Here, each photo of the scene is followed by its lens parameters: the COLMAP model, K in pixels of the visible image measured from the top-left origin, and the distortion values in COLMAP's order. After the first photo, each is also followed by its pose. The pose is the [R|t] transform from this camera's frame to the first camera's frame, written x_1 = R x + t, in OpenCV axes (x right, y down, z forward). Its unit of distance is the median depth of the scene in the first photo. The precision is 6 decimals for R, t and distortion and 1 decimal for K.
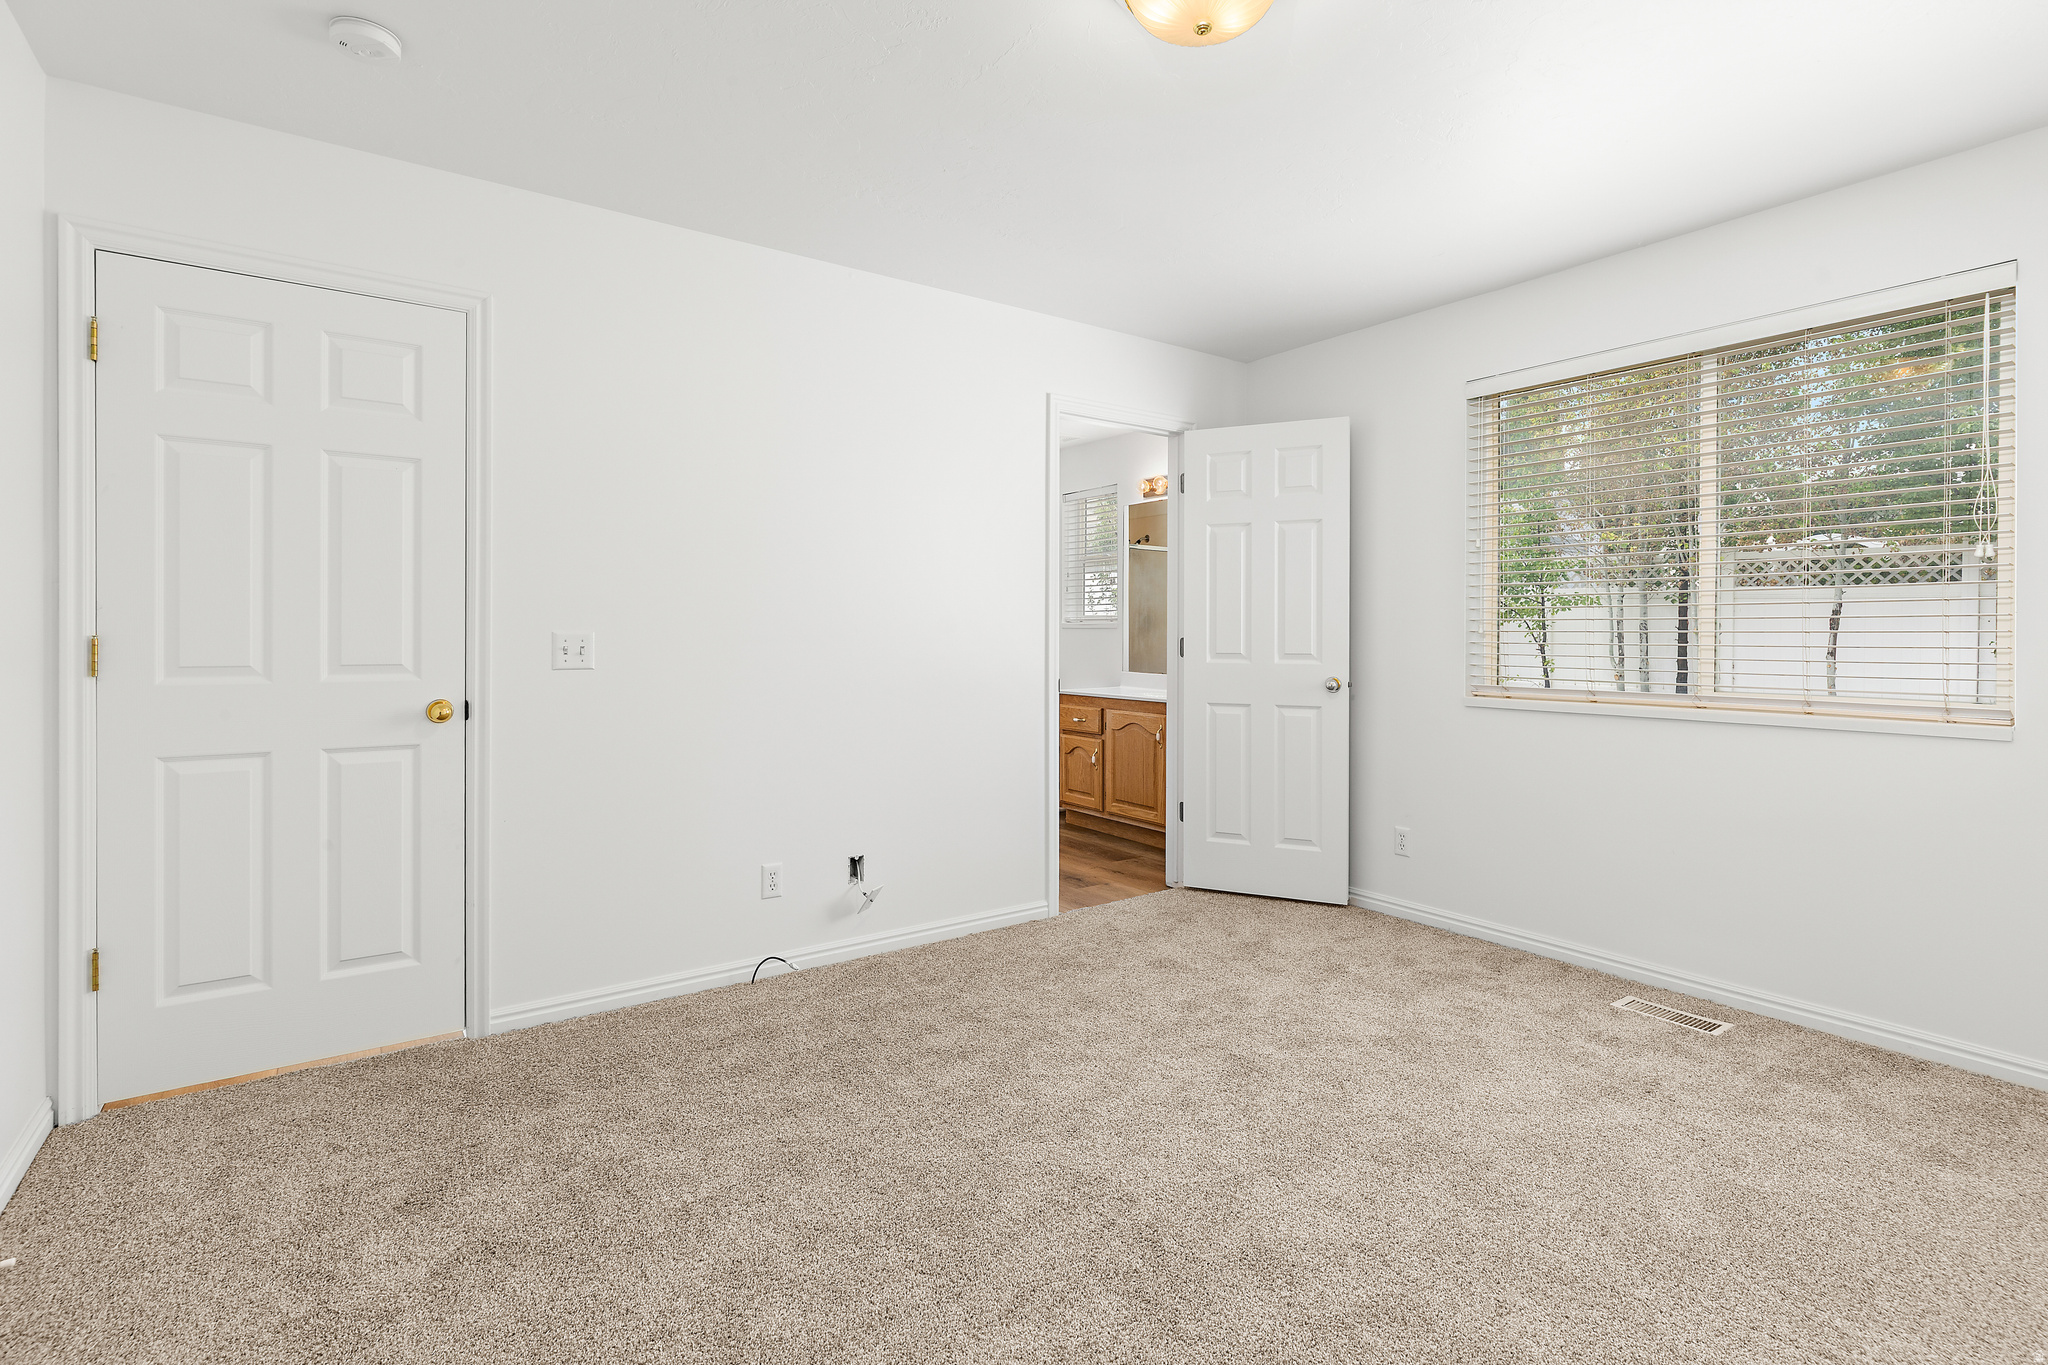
lens RADIAL K [[945.6, 0, 1042.3], [0, 945.6, 630.8], [0, 0, 1]] dist [-0.000943, -0.000108]
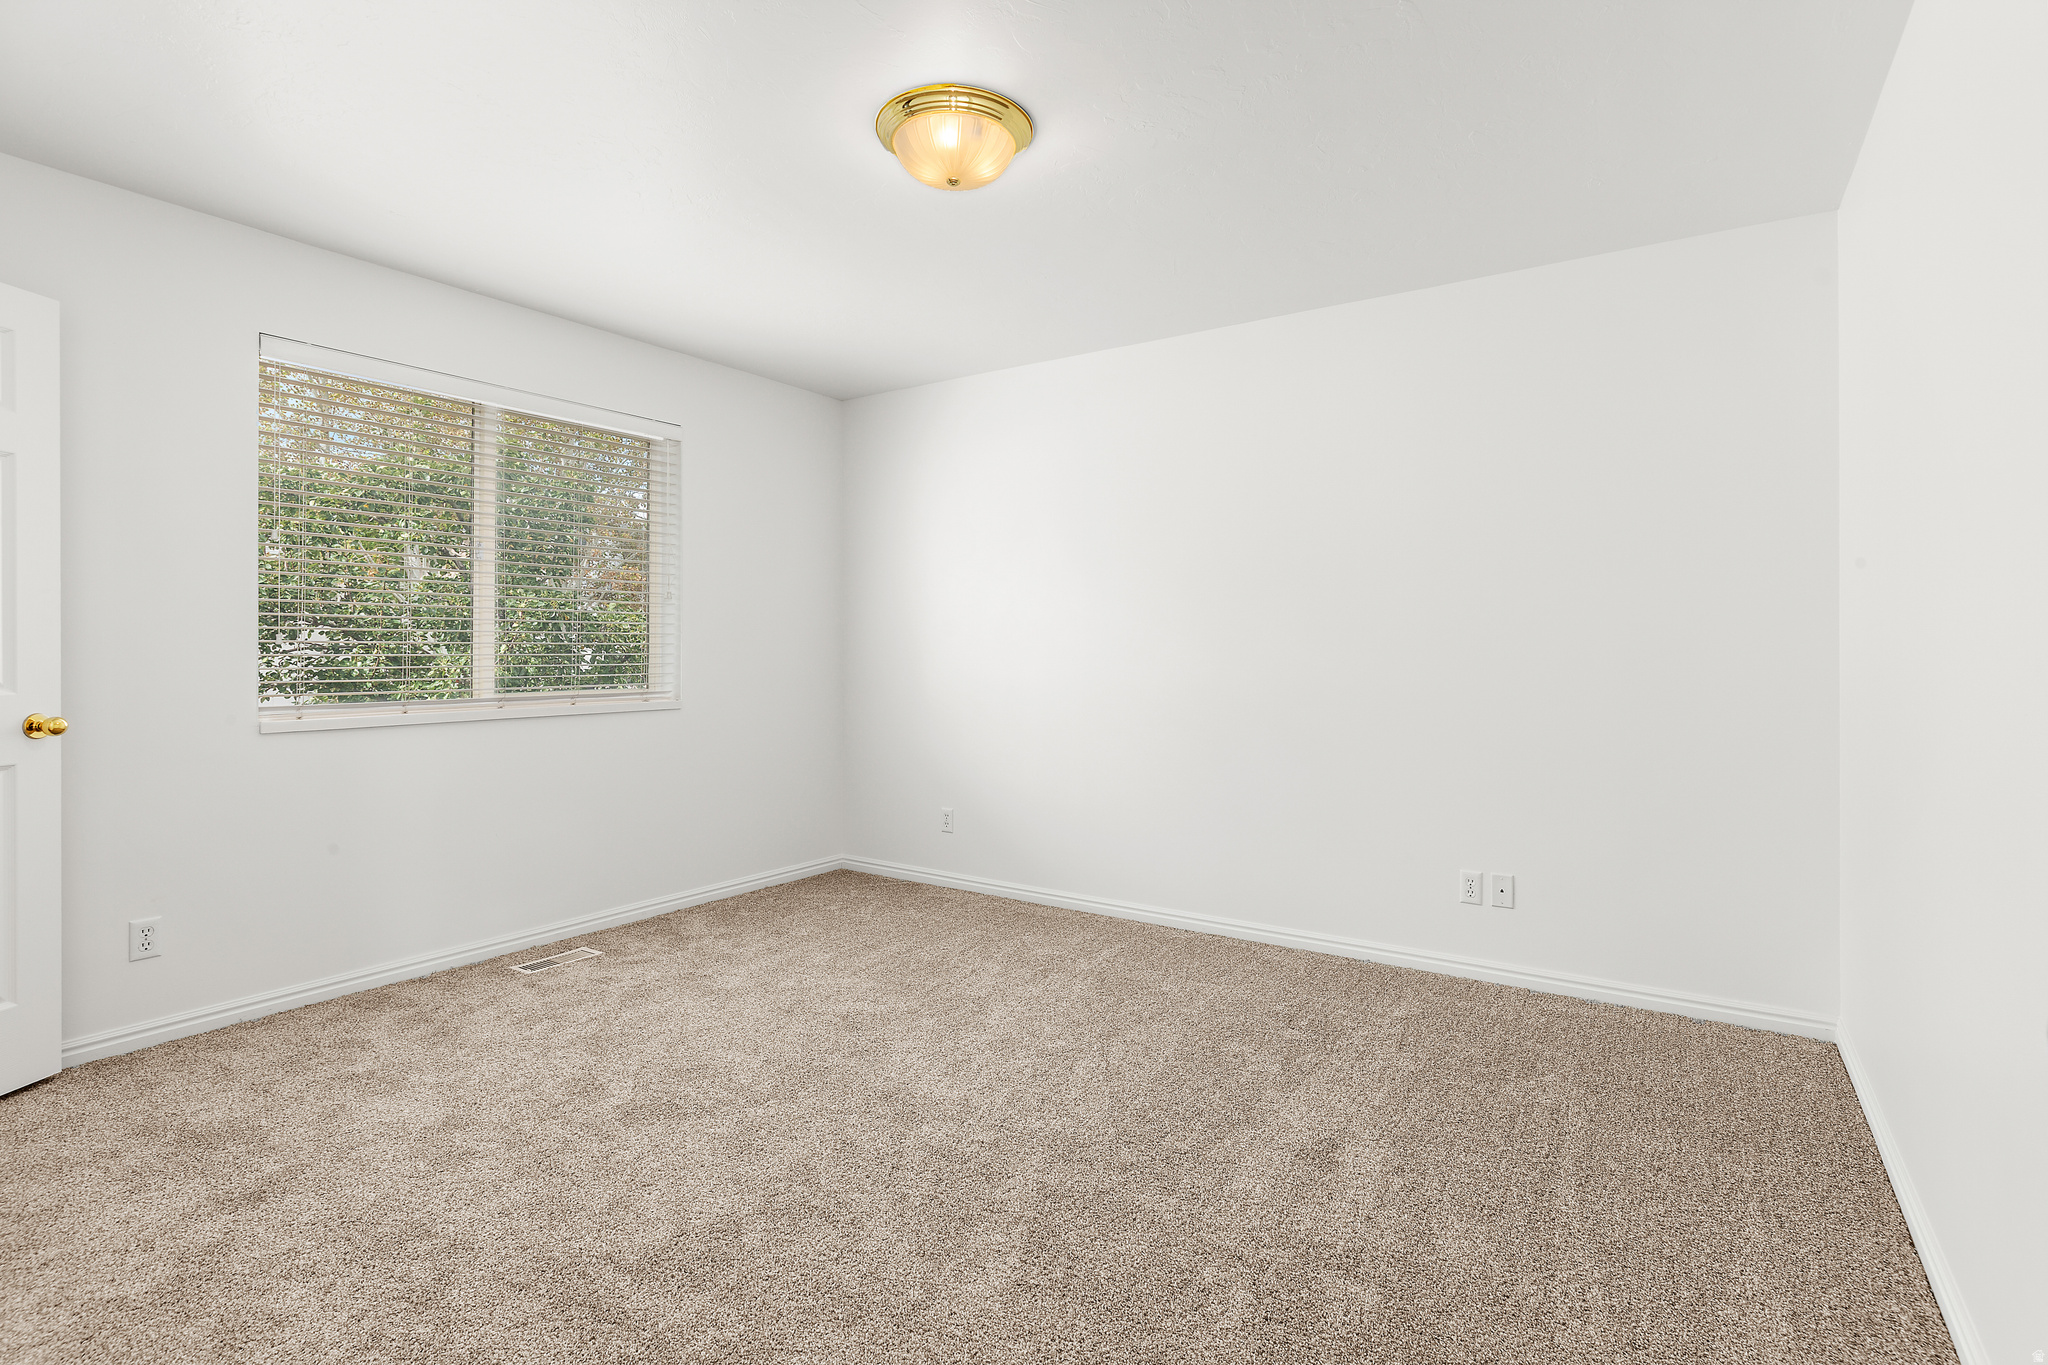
lens RADIAL K [[945.6, 0, 1023.7], [0, 945.6, 683.7], [0, 0, 1]] dist [-0.000943, -0.000108]
pose [[-0.322855, -0.038245, 0.945675, -0.603258], [-0.010227, 0.999266, 0.036921, -0.000848], [-0.946393, 0.002248, -0.323009, 0.741235]]
